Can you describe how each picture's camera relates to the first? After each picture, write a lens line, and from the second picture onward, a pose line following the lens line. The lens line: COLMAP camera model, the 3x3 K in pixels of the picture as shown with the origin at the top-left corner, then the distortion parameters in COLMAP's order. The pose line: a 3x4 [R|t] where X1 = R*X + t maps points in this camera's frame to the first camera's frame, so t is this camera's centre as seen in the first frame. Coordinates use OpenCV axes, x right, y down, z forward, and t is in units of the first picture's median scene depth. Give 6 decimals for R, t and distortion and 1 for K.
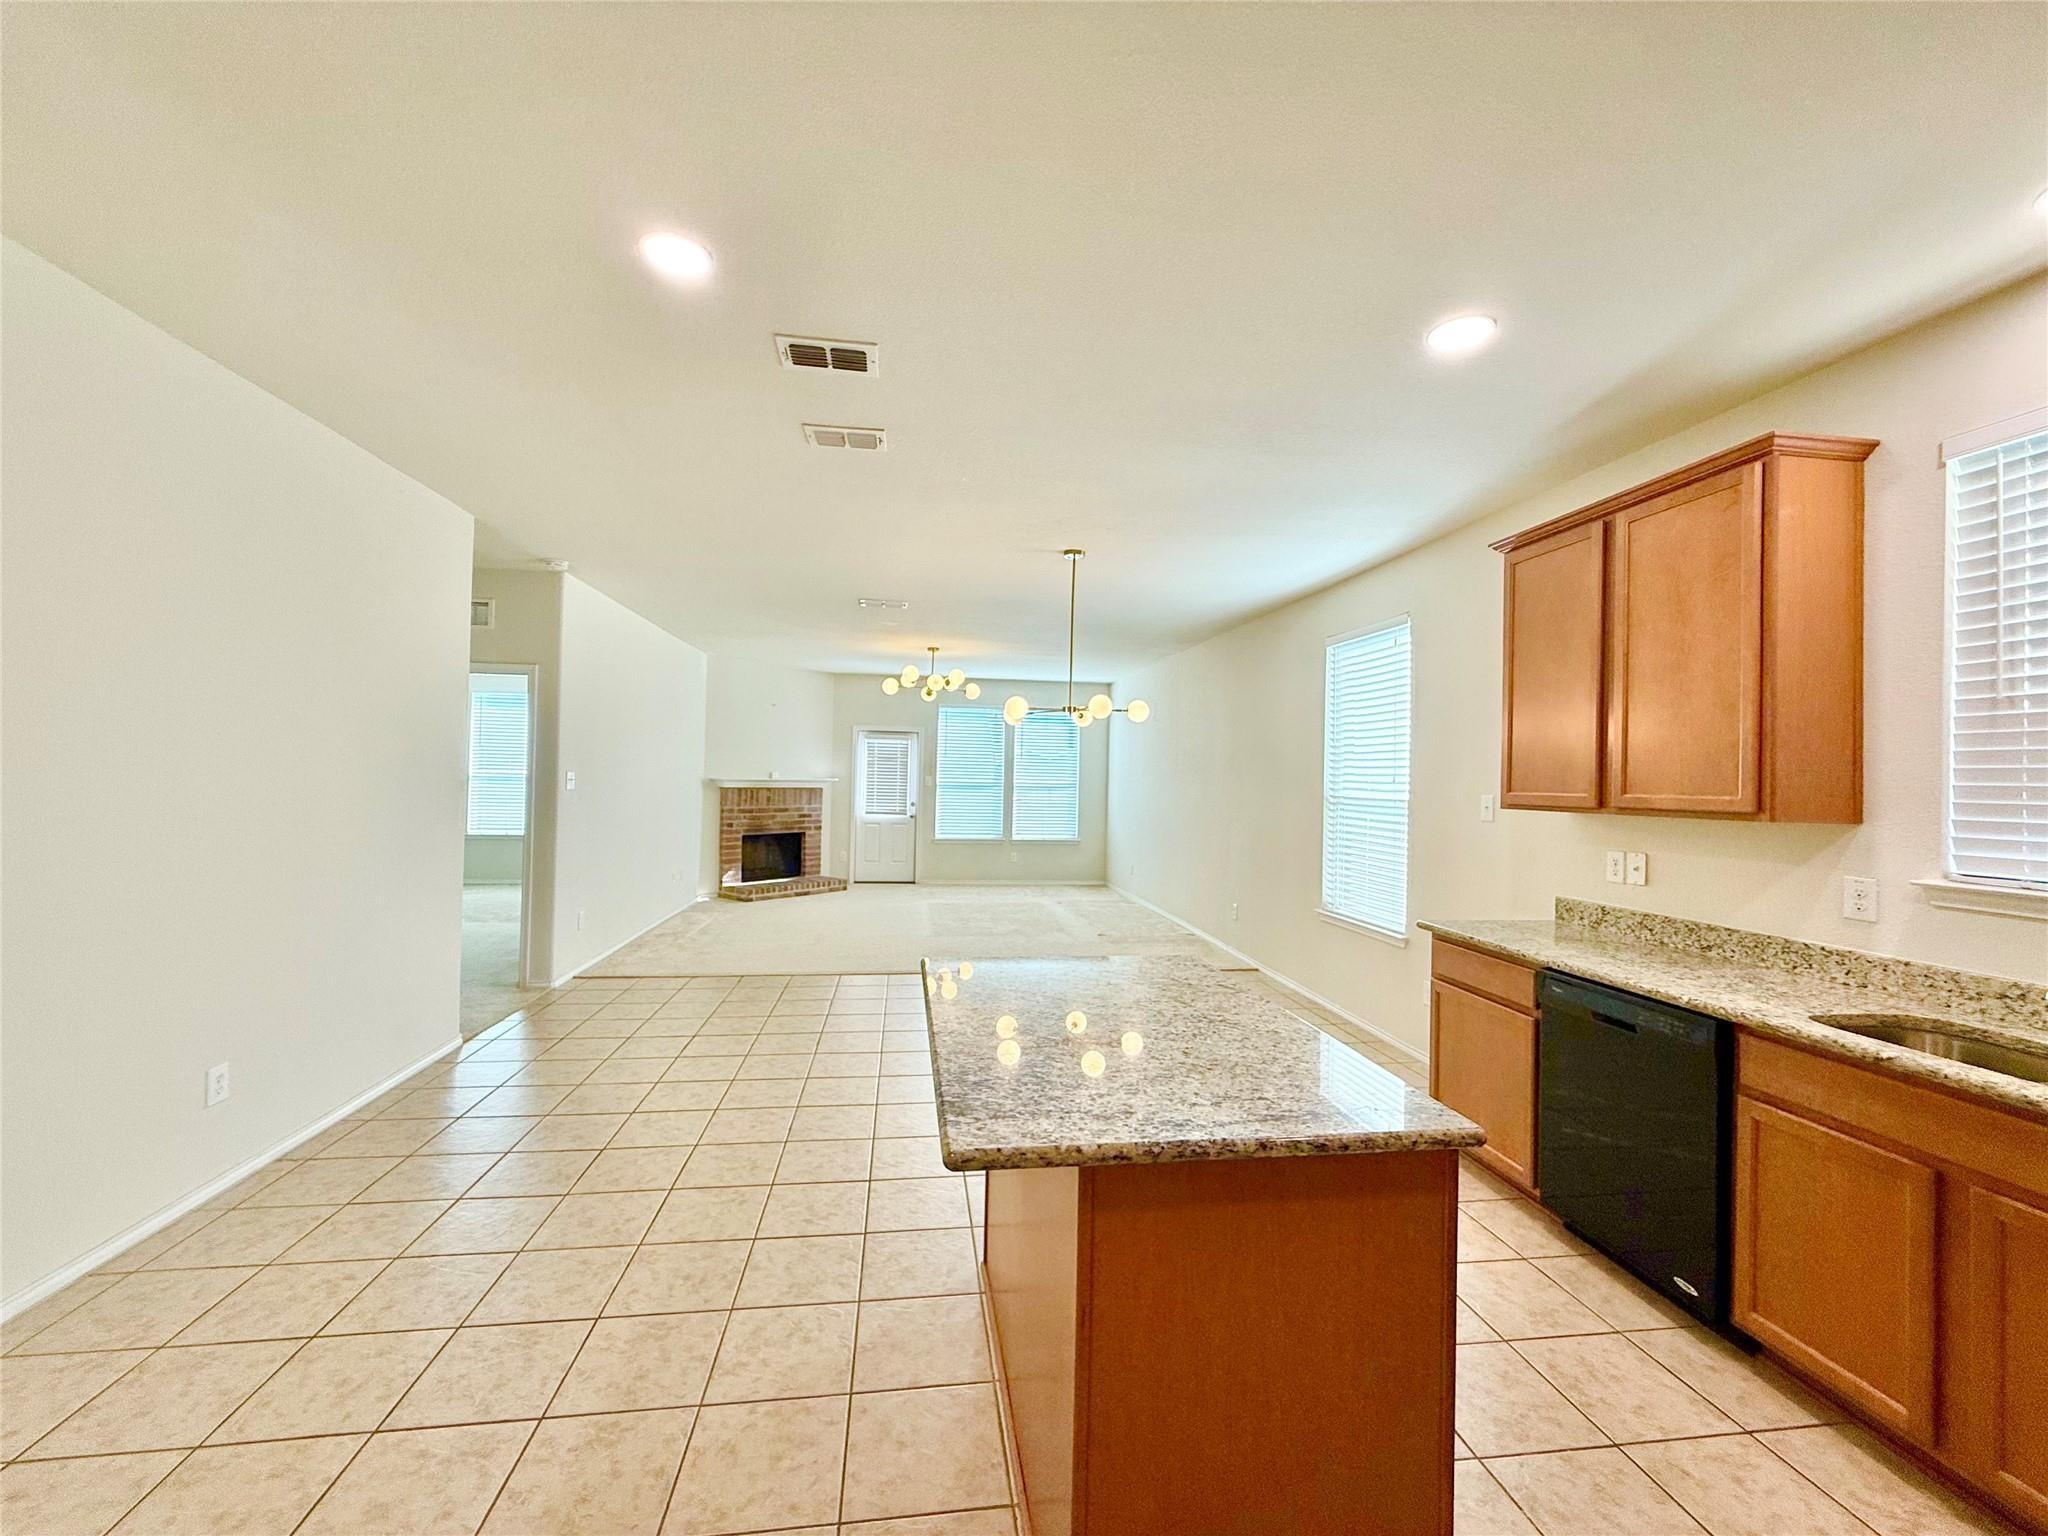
lens RADIAL K [[821.5, 0, 1020.1], [0, 821.5, 769.1], [0, 0, 1]] dist [0.000126, 0.000003]
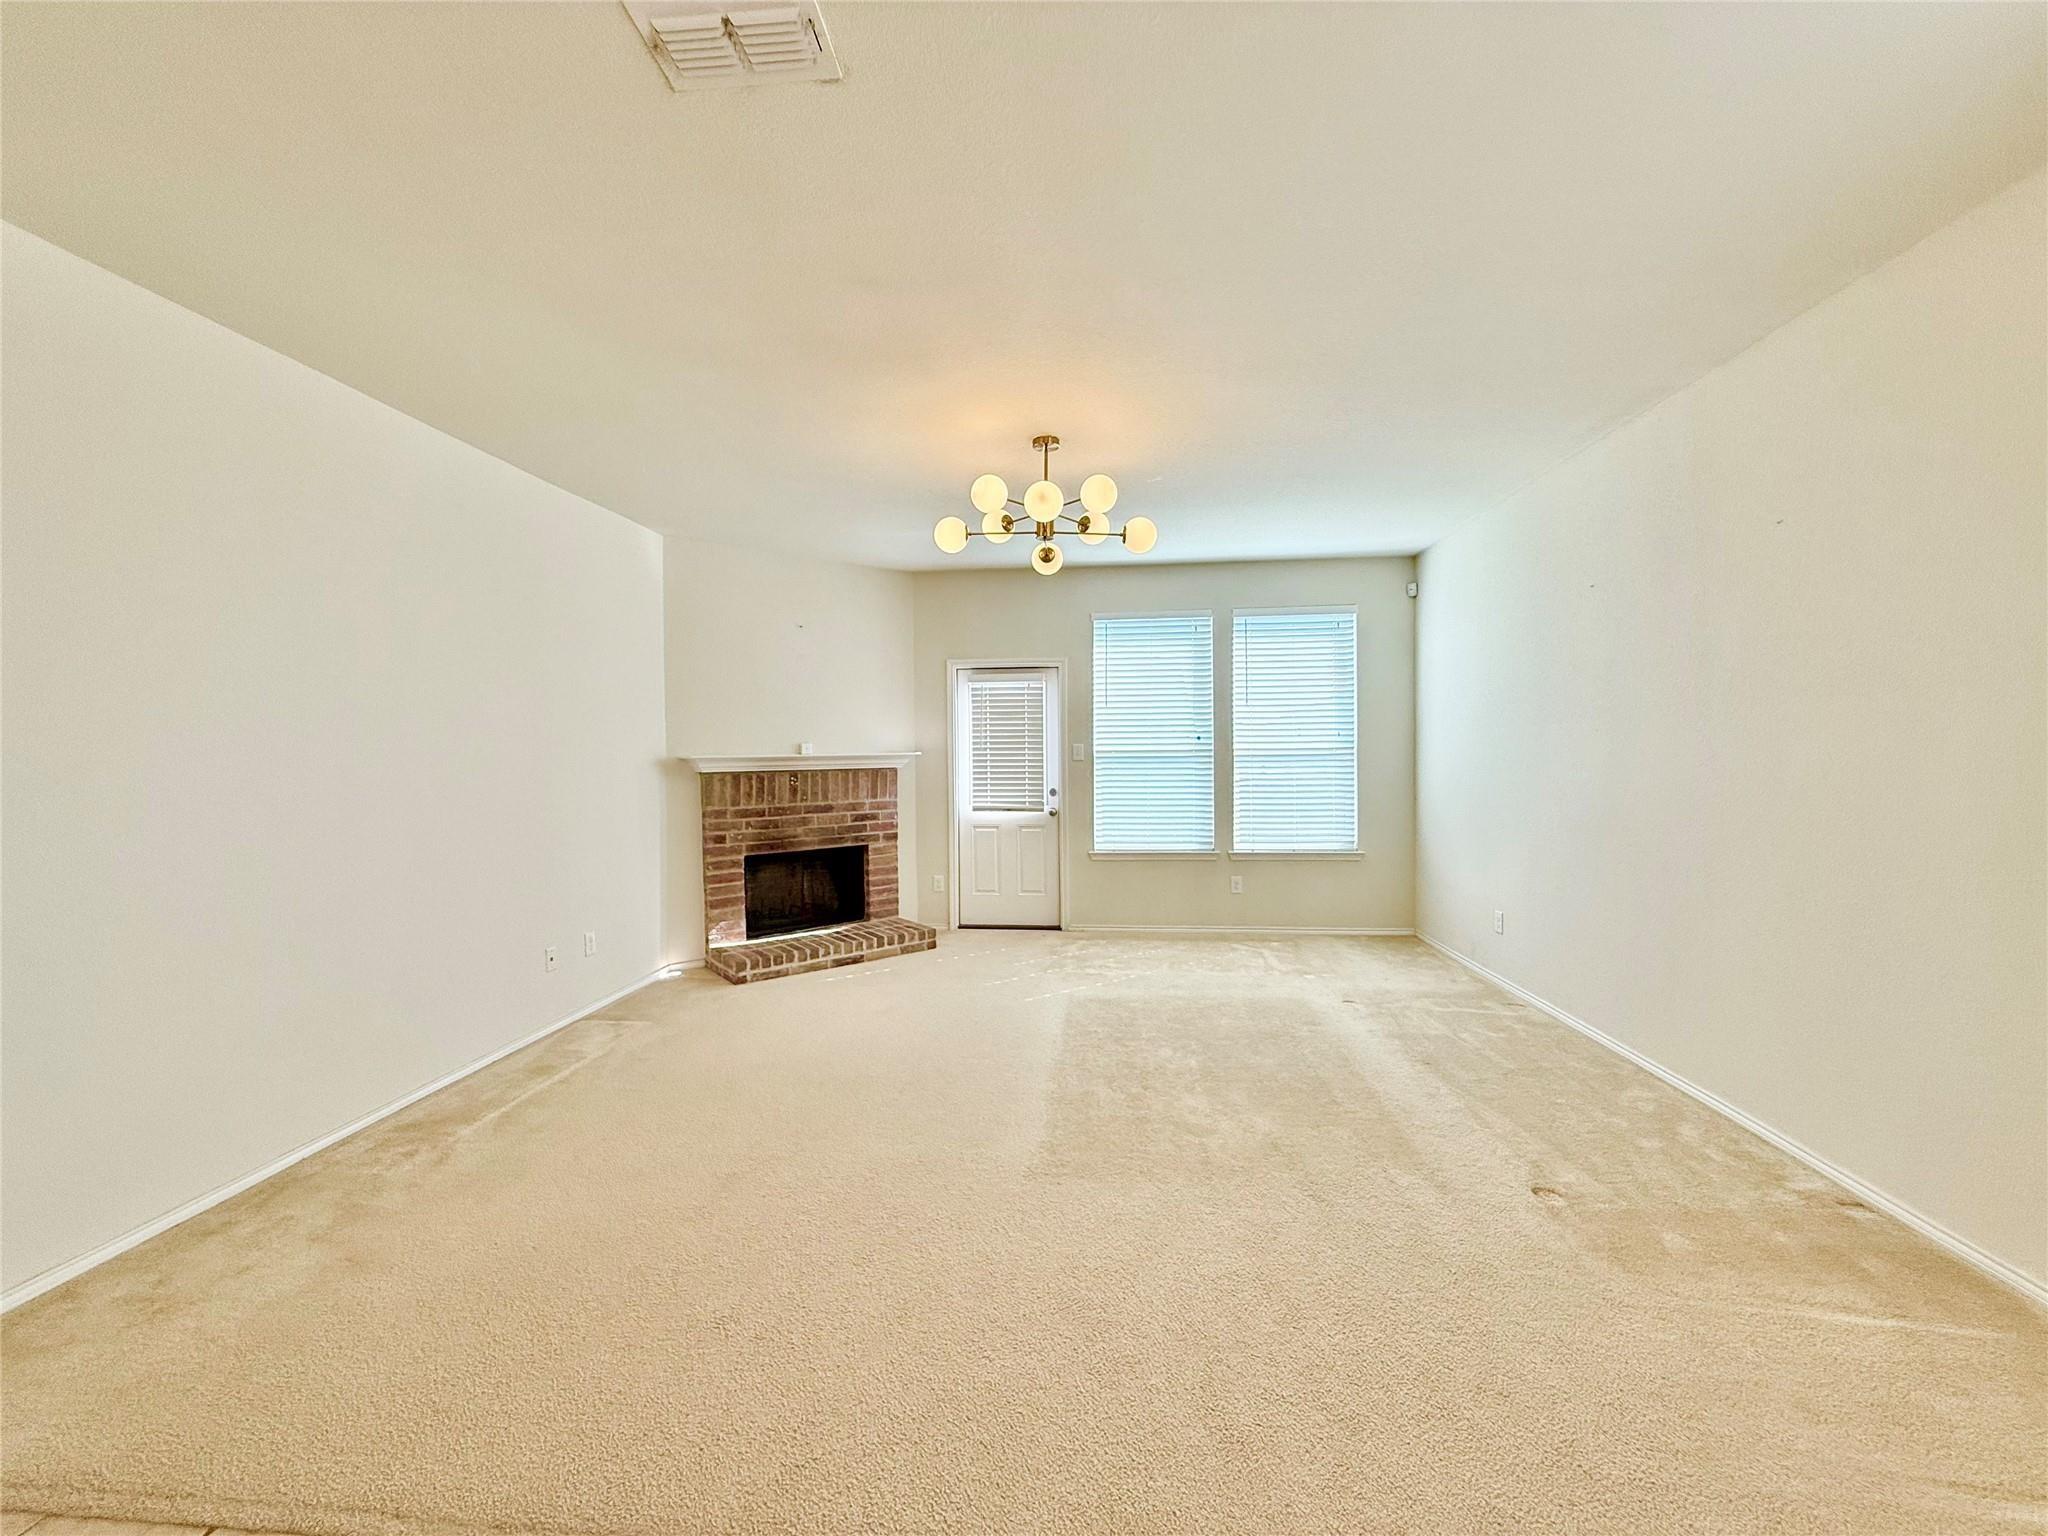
lens RADIAL K [[821.5, 0, 1027.3], [0, 821.5, 764.7], [0, 0, 1]] dist [0.000126, 0.000003]
pose [[0.971744, -0.029988, -0.234126, -0.014372], [0.035374, 0.999197, 0.018836, 0.013175], [0.233373, -0.026586, 0.972024, 0.472950]]
